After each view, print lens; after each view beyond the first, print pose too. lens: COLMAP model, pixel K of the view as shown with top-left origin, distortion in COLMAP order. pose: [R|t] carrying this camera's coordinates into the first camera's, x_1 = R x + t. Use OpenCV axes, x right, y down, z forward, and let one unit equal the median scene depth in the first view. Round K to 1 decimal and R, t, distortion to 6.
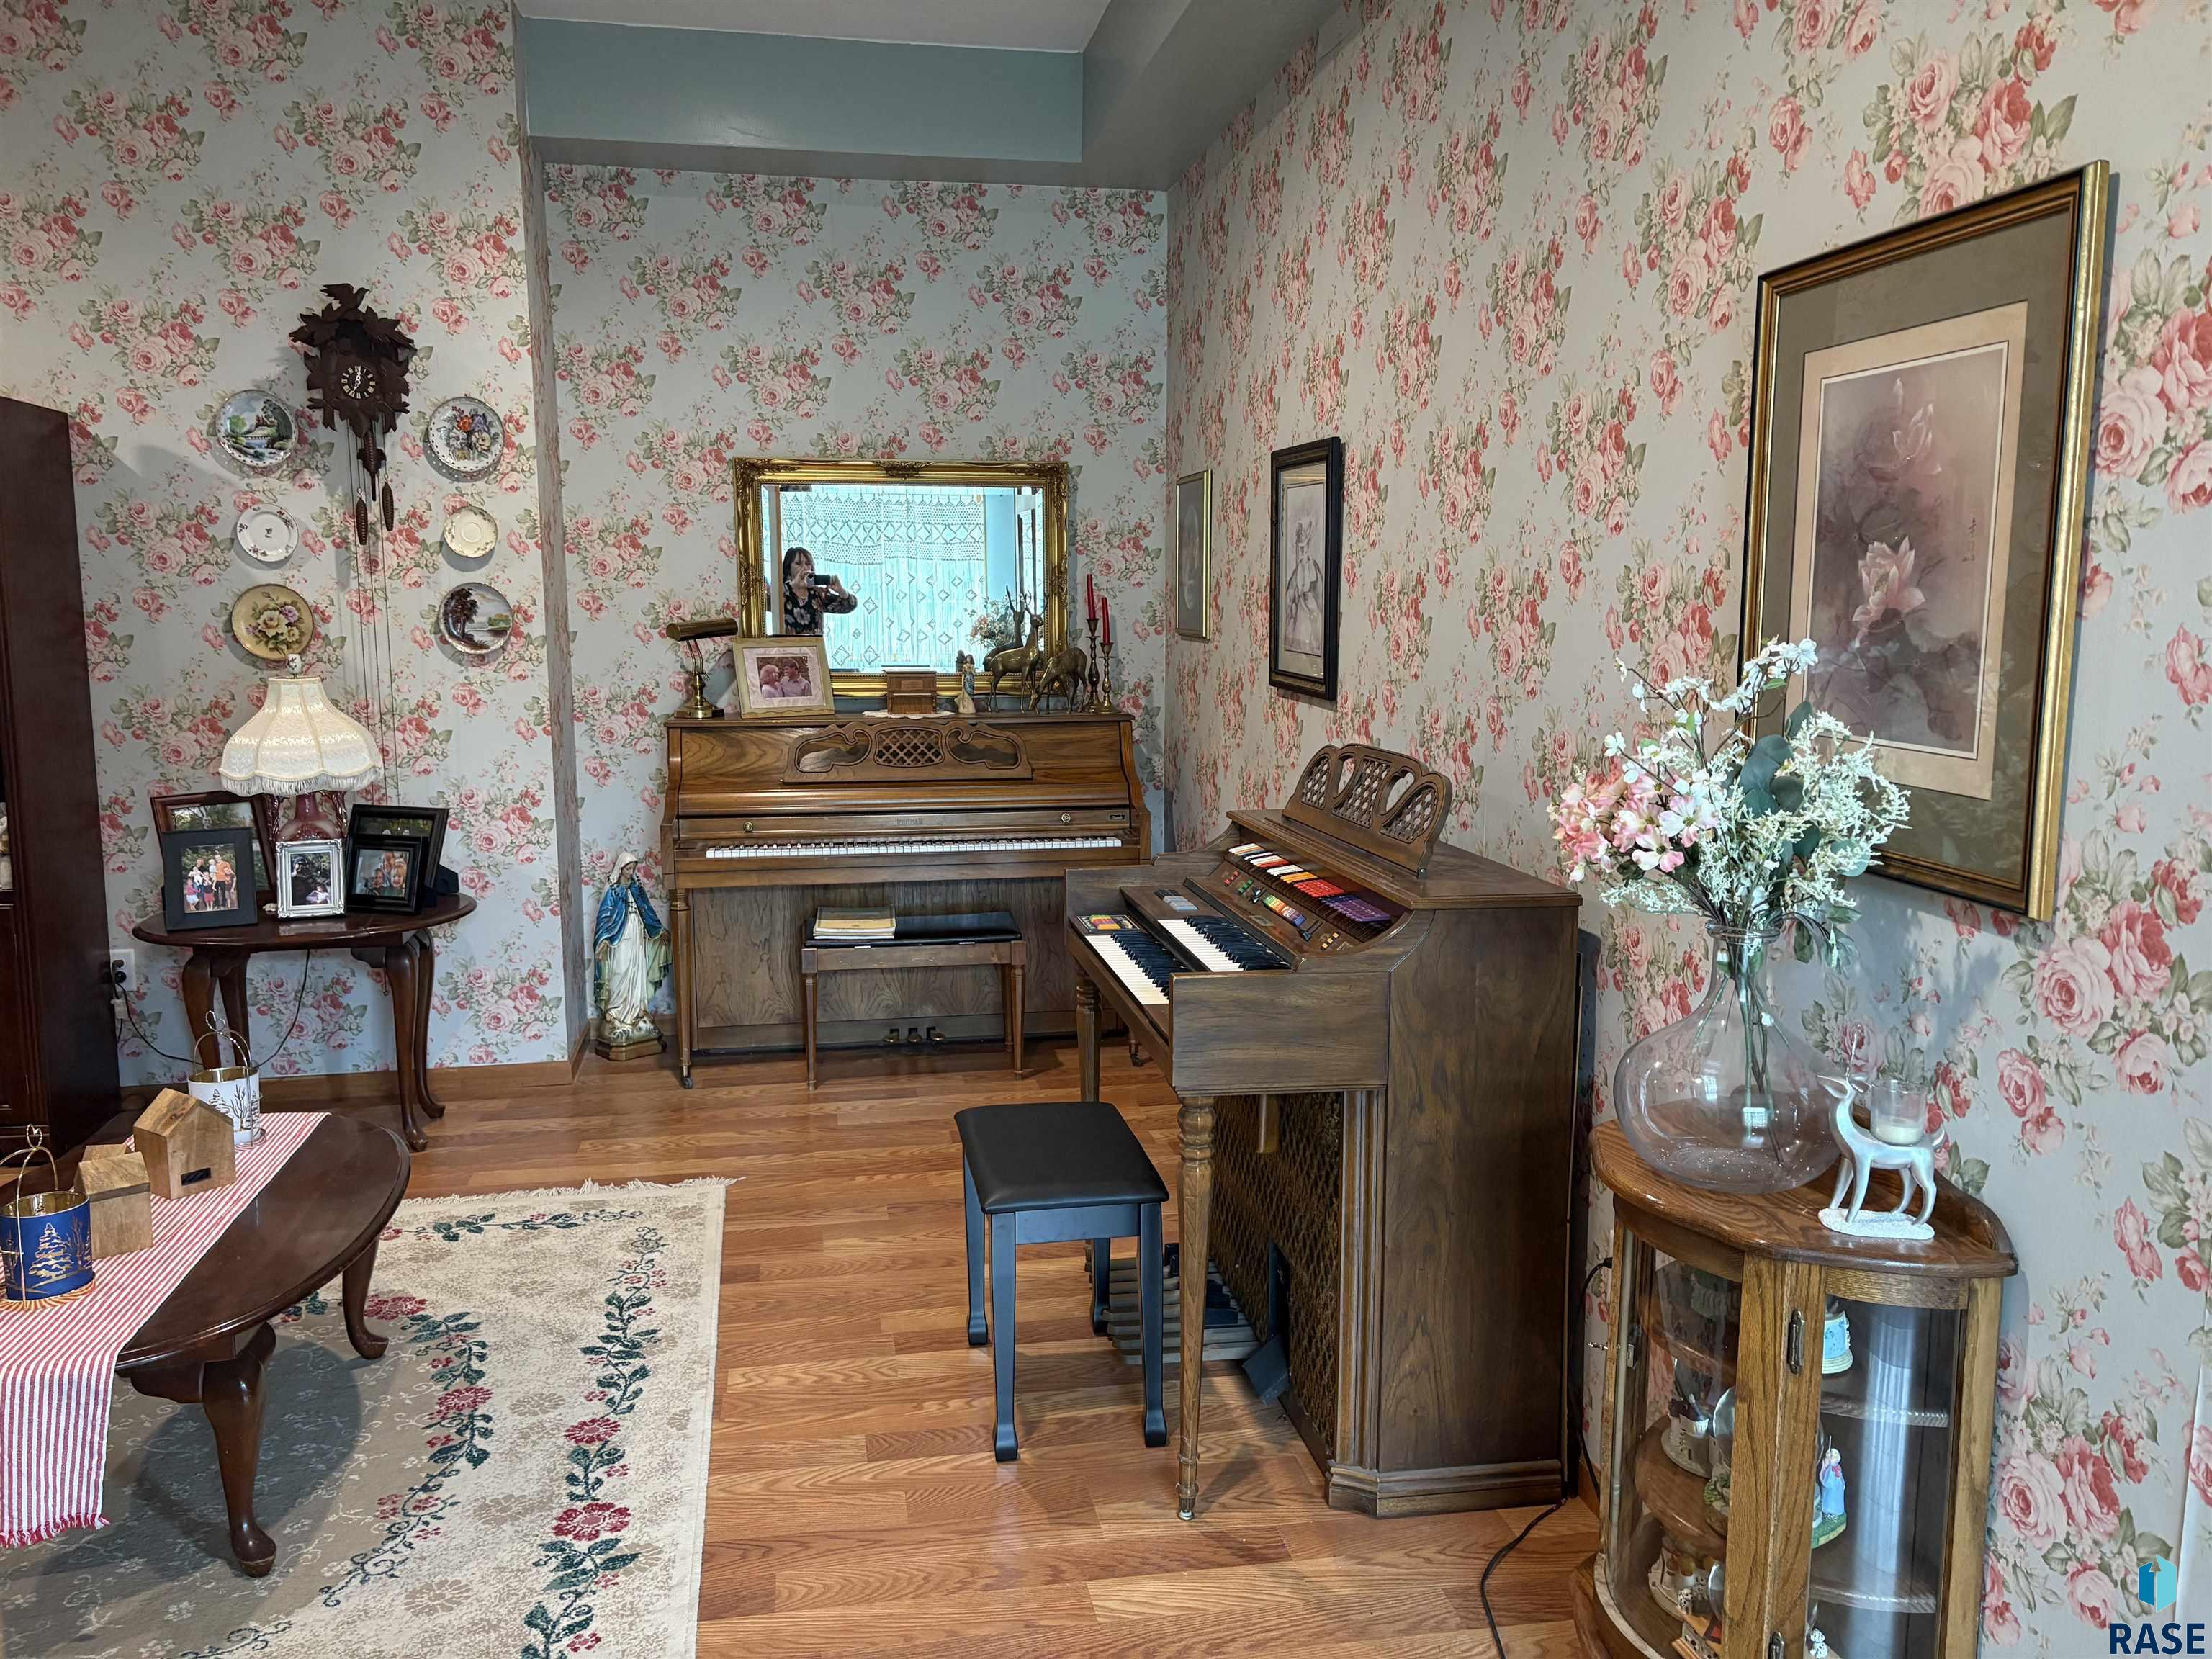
lens RADIAL K [[1692.8, 0, 1104.7], [0, 1692.8, 829.4], [0, 0, 1]] dist [0.066851, -0.071321]
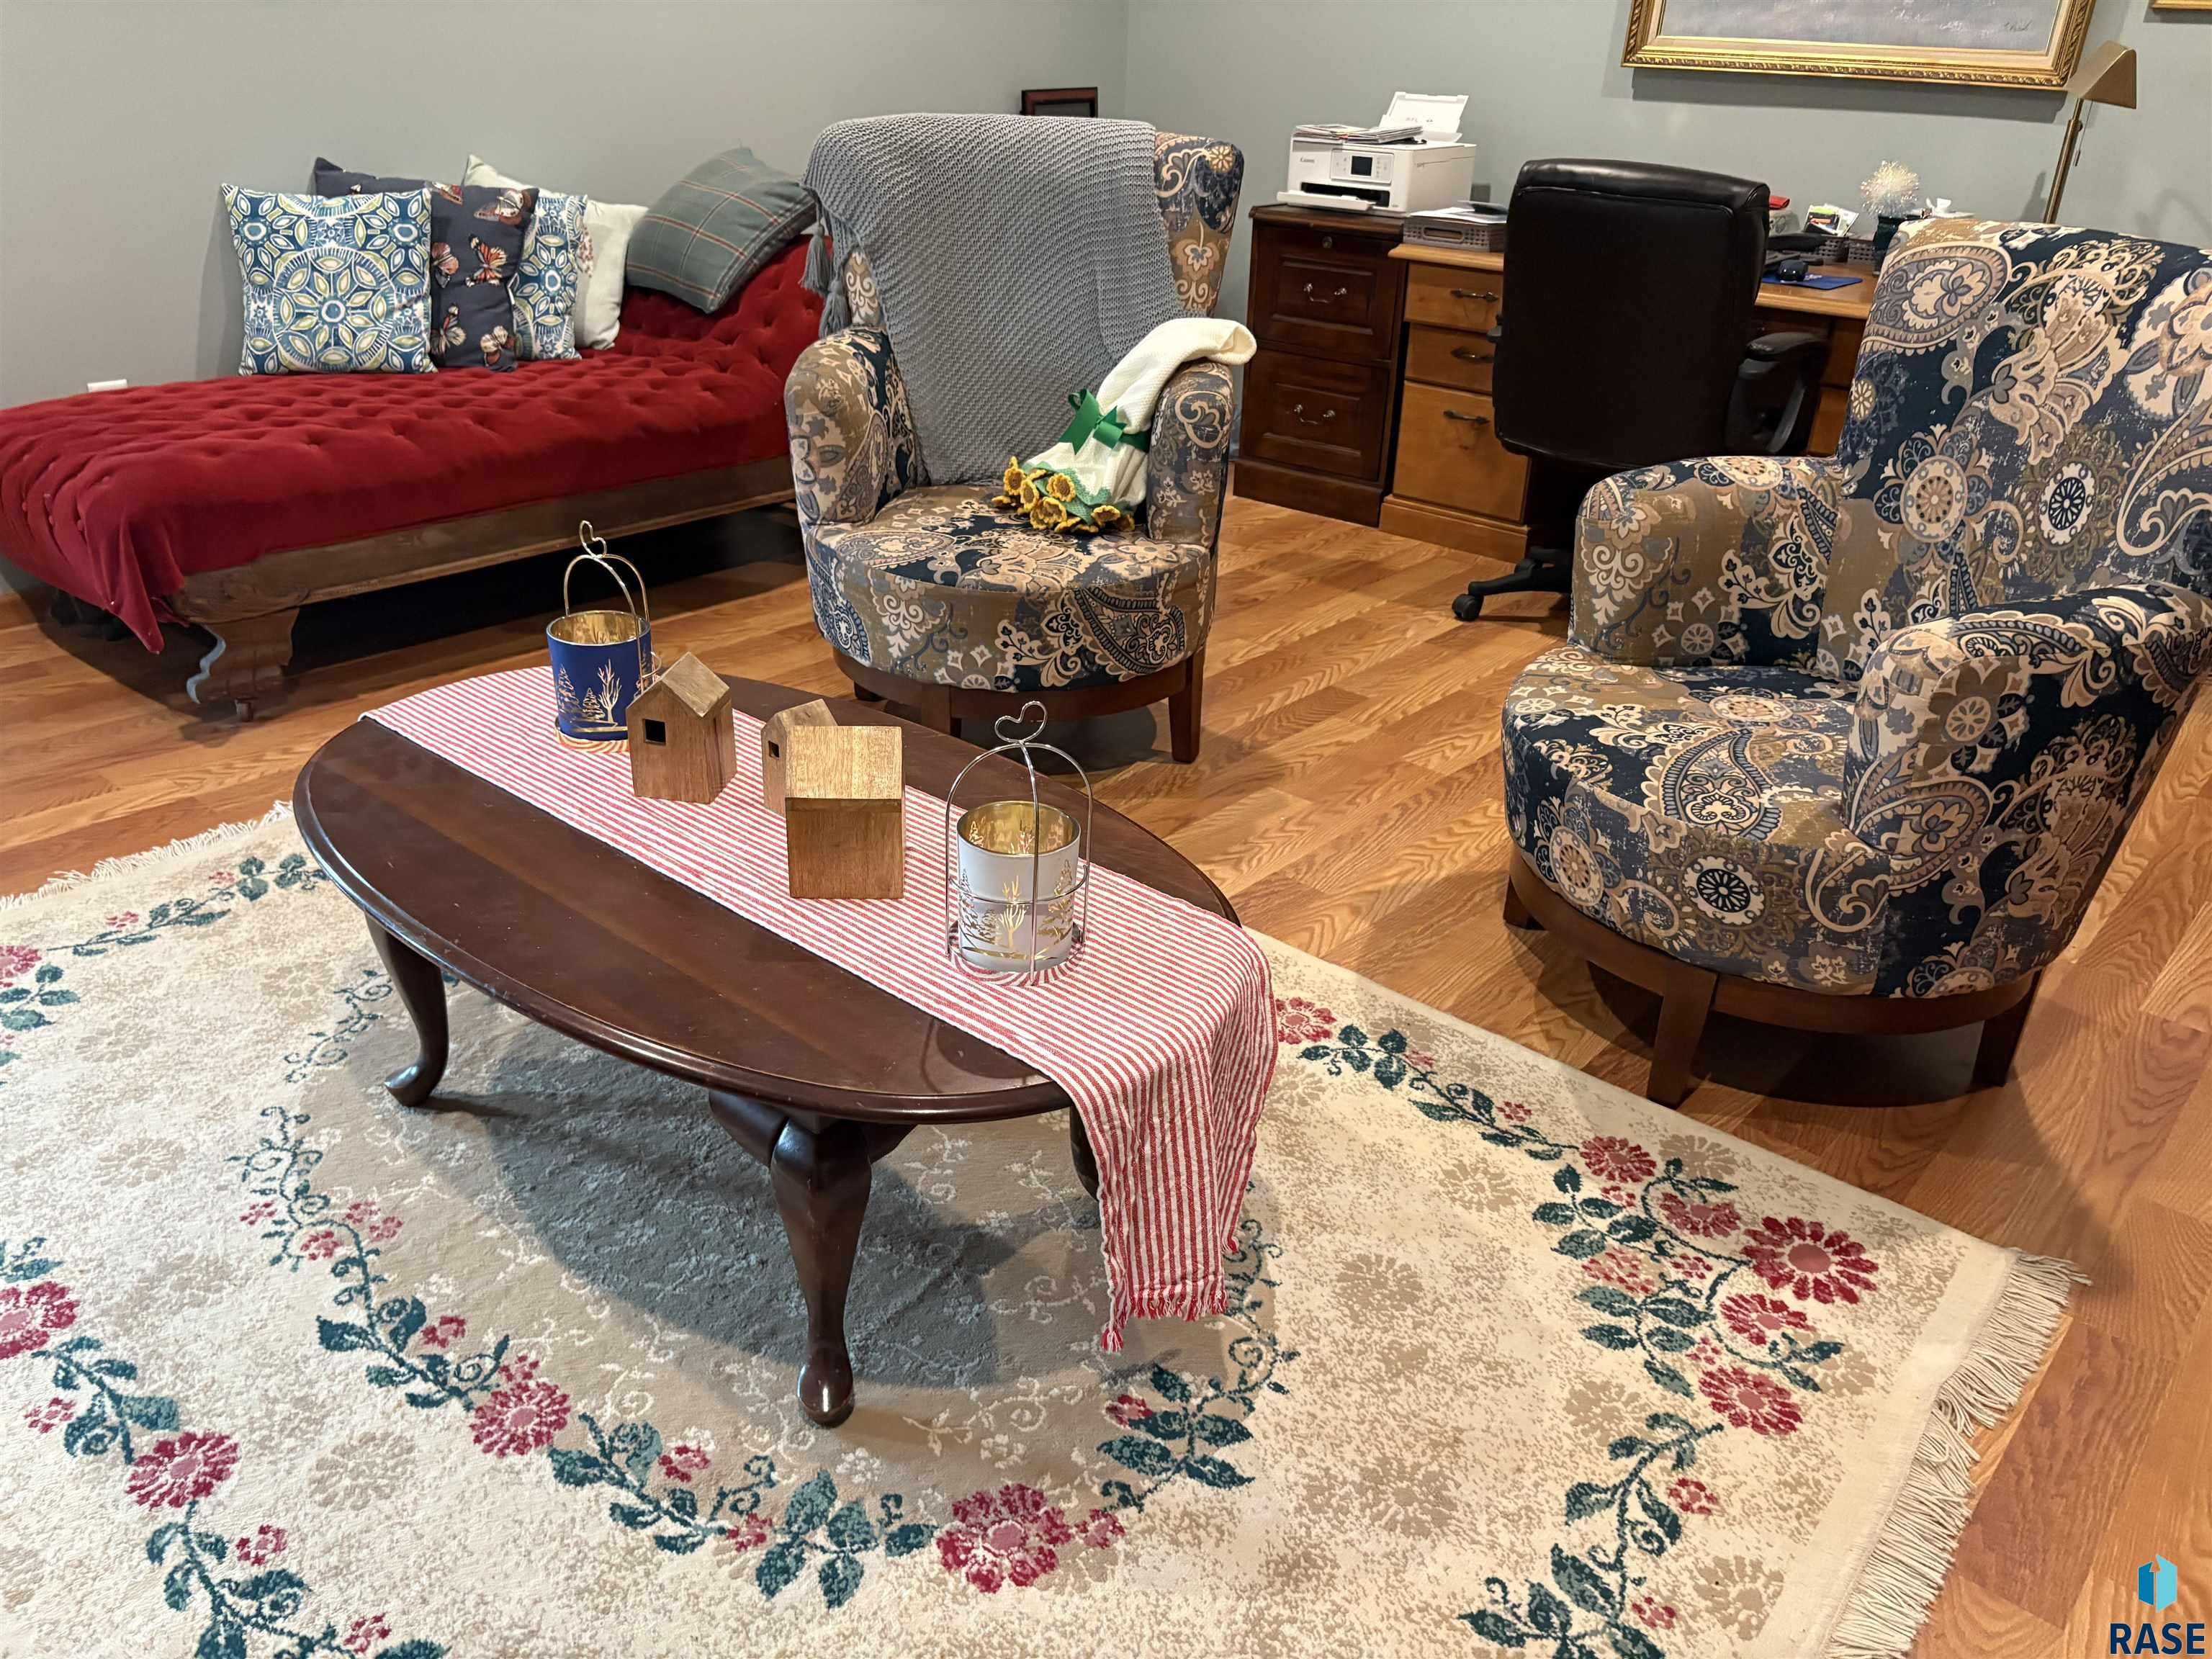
lens RADIAL K [[1692.8, 0, 1103.1], [0, 1692.8, 828.9], [0, 0, 1]] dist [0.066851, -0.071321]
pose [[-0.781869, 0.252994, -0.569802, -0.269230], [-0.113821, 0.840674, 0.529444, -0.128790], [0.612964, 0.478812, -0.628502, 1.415569]]
